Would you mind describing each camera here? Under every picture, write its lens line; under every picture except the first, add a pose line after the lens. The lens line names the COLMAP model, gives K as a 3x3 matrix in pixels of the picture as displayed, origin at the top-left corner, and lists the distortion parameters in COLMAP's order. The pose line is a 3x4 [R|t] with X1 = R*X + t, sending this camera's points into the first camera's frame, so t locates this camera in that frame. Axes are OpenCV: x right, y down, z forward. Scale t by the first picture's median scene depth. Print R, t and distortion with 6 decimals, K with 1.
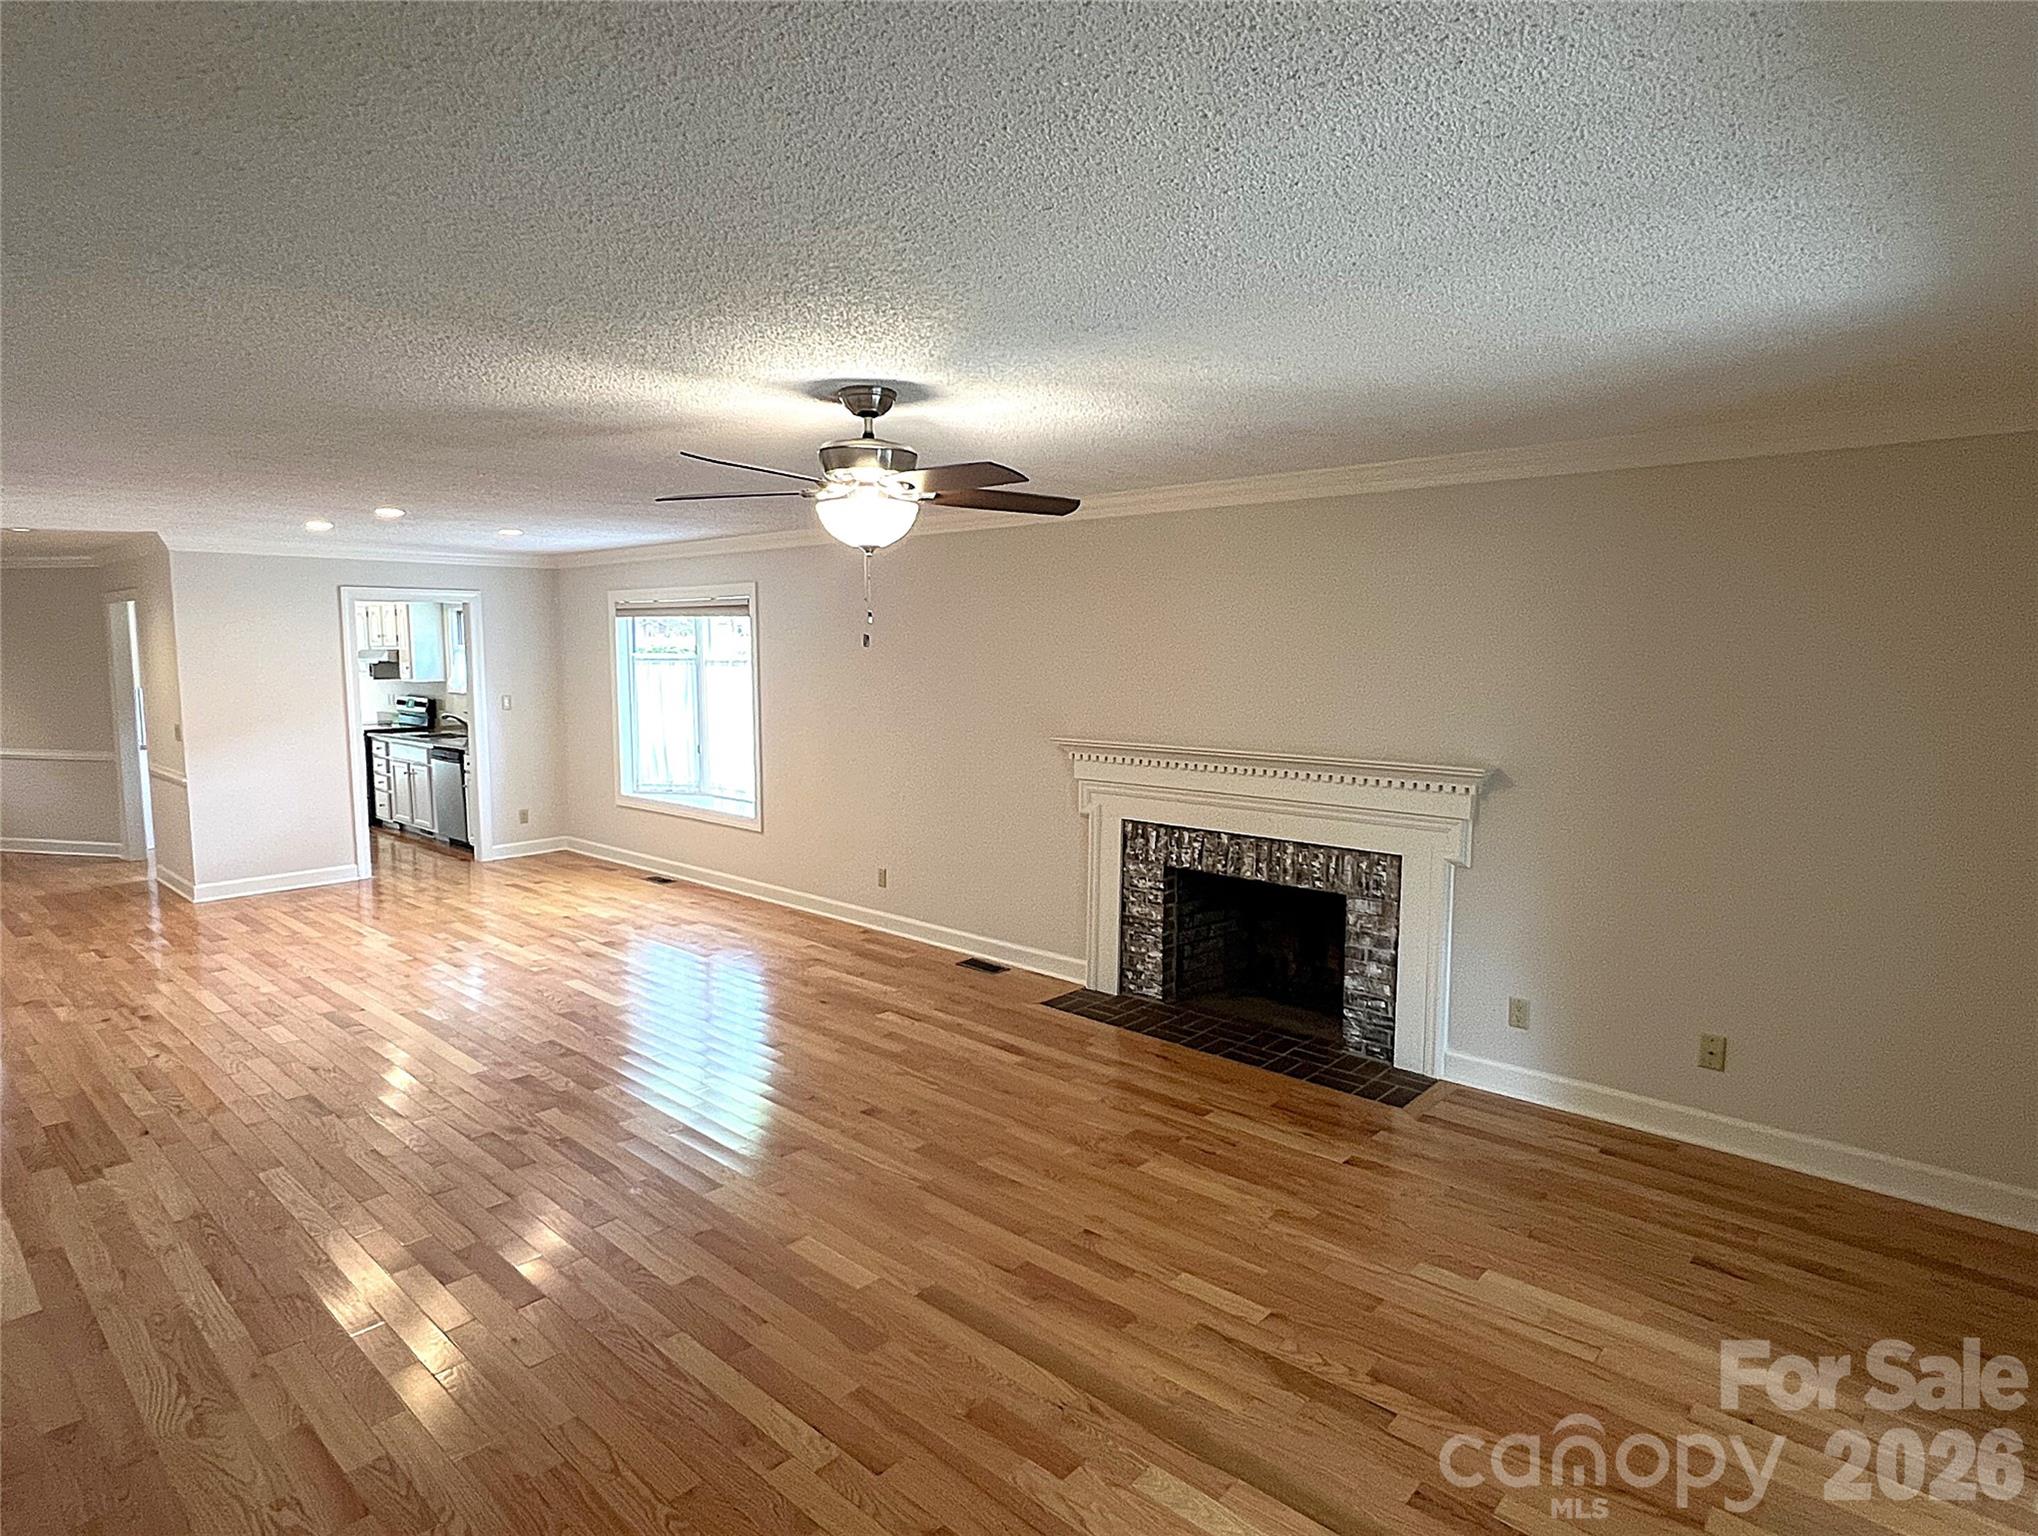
lens RADIAL K [[1160.1, 0, 1017.2], [0, 1160.1, 766.6], [0, 0, 1]] dist [-0.002473, -0.000349]
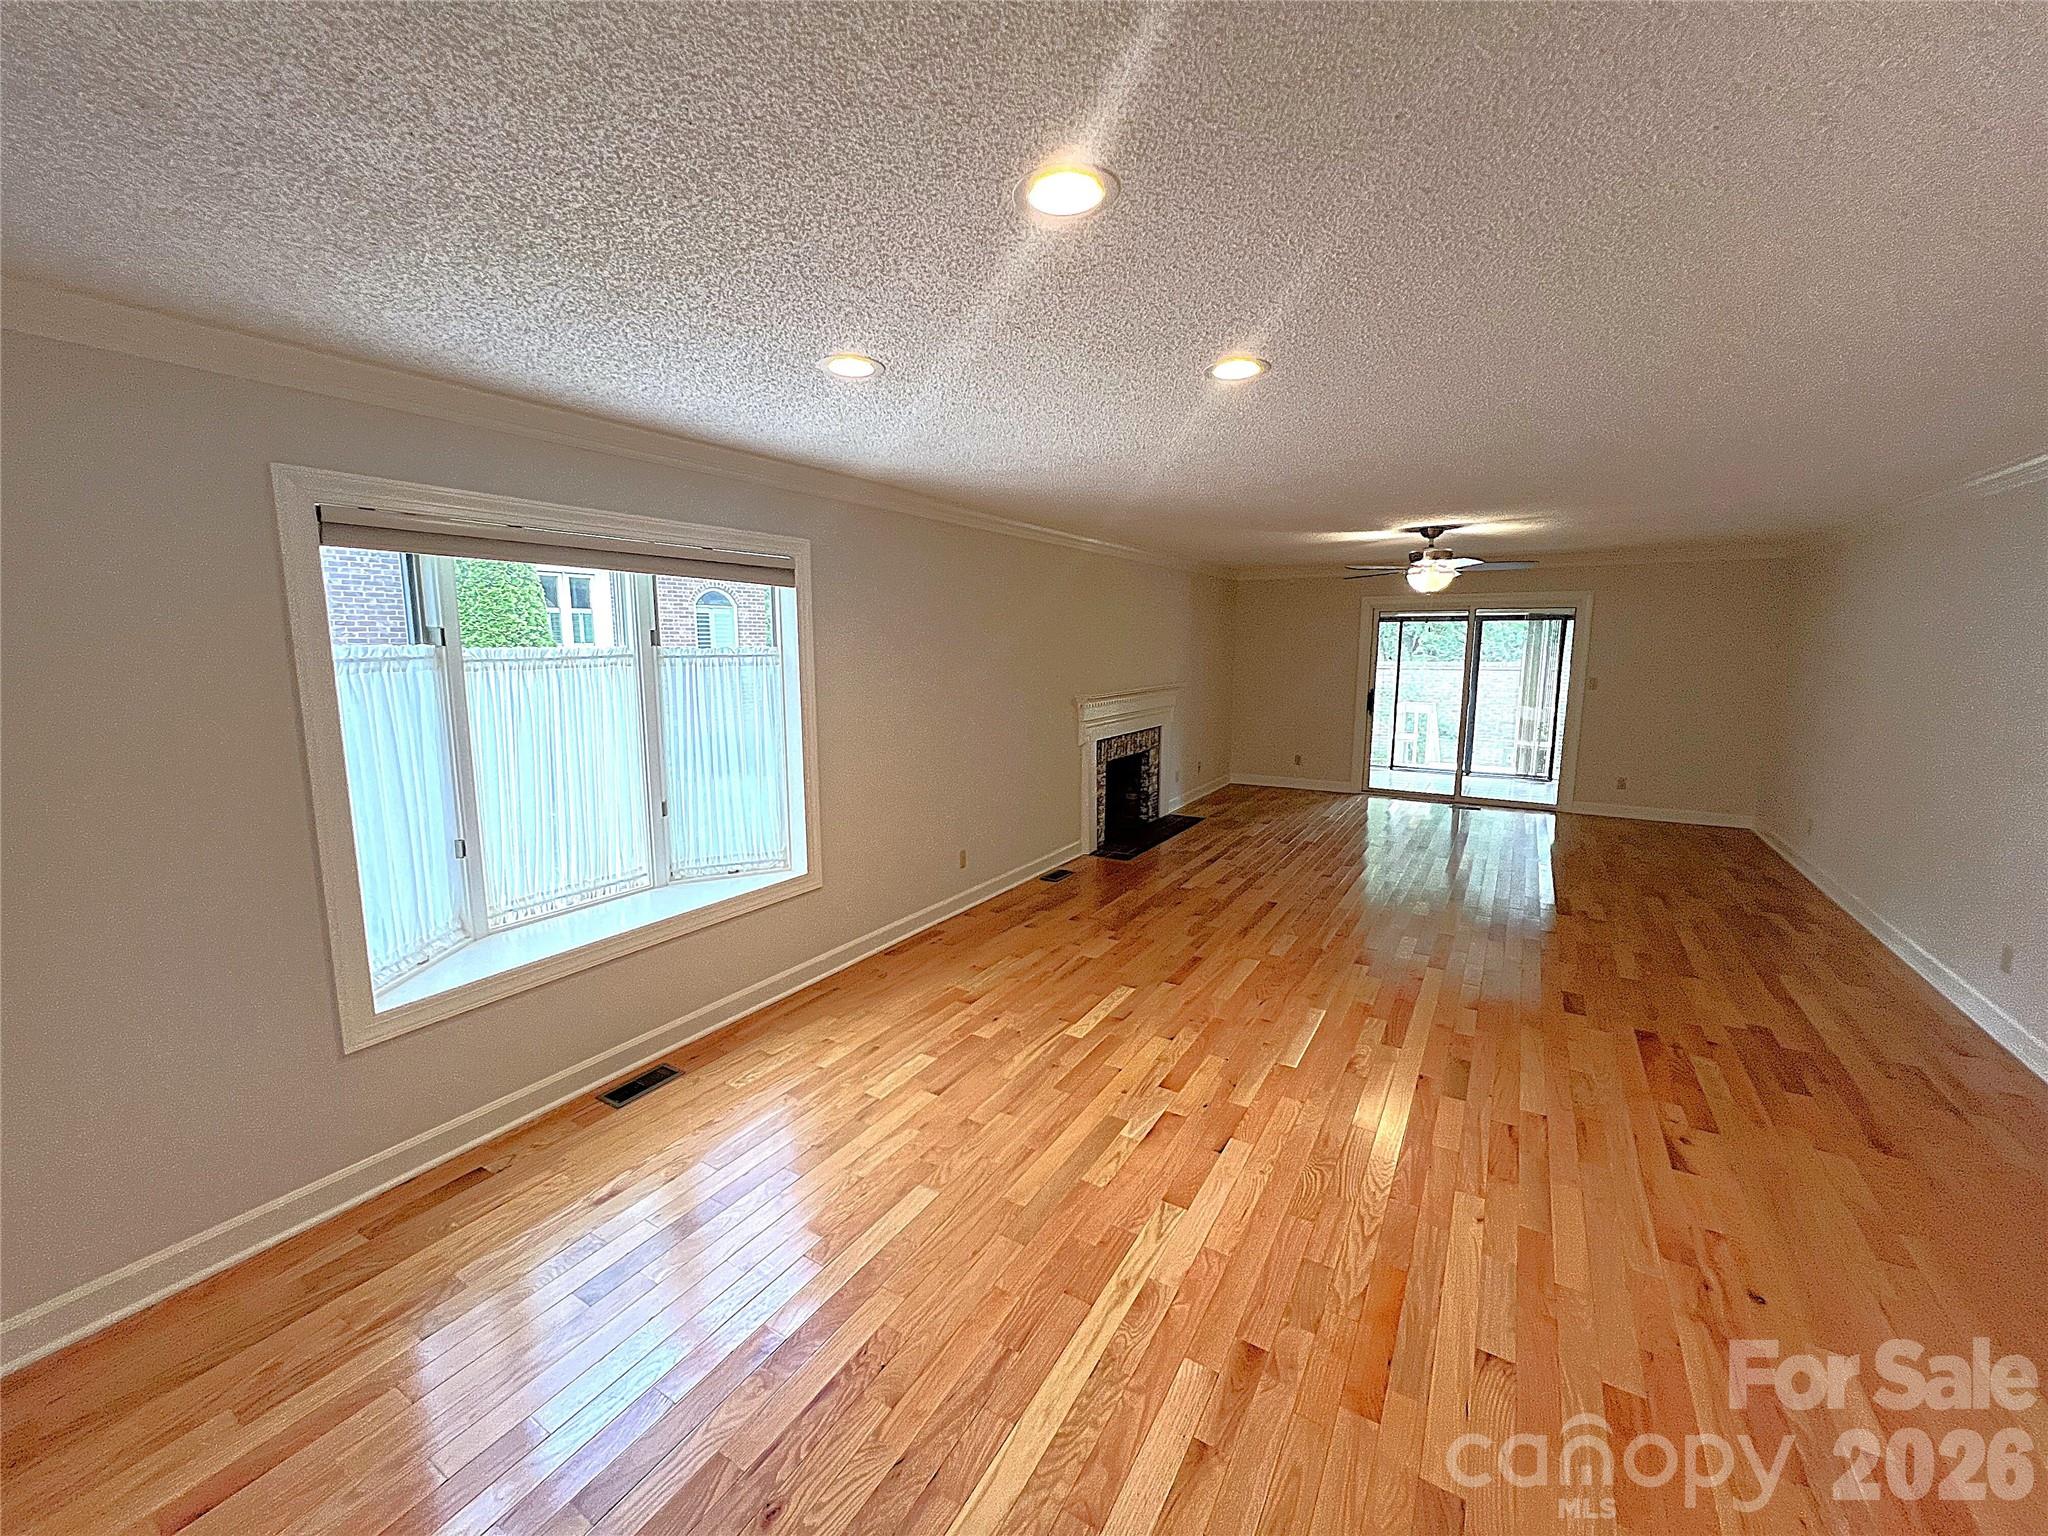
lens RADIAL K [[824.8, 0, 1023.4], [0, 824.8, 762.3], [0, 0, 1]] dist [-0.000916, -0.000335]
pose [[-0.202978, -0.141253, 0.968941, -1.021504], [0.105753, 0.980590, 0.165104, -0.127785], [-0.973456, 0.135981, -0.184101, 1.327858]]
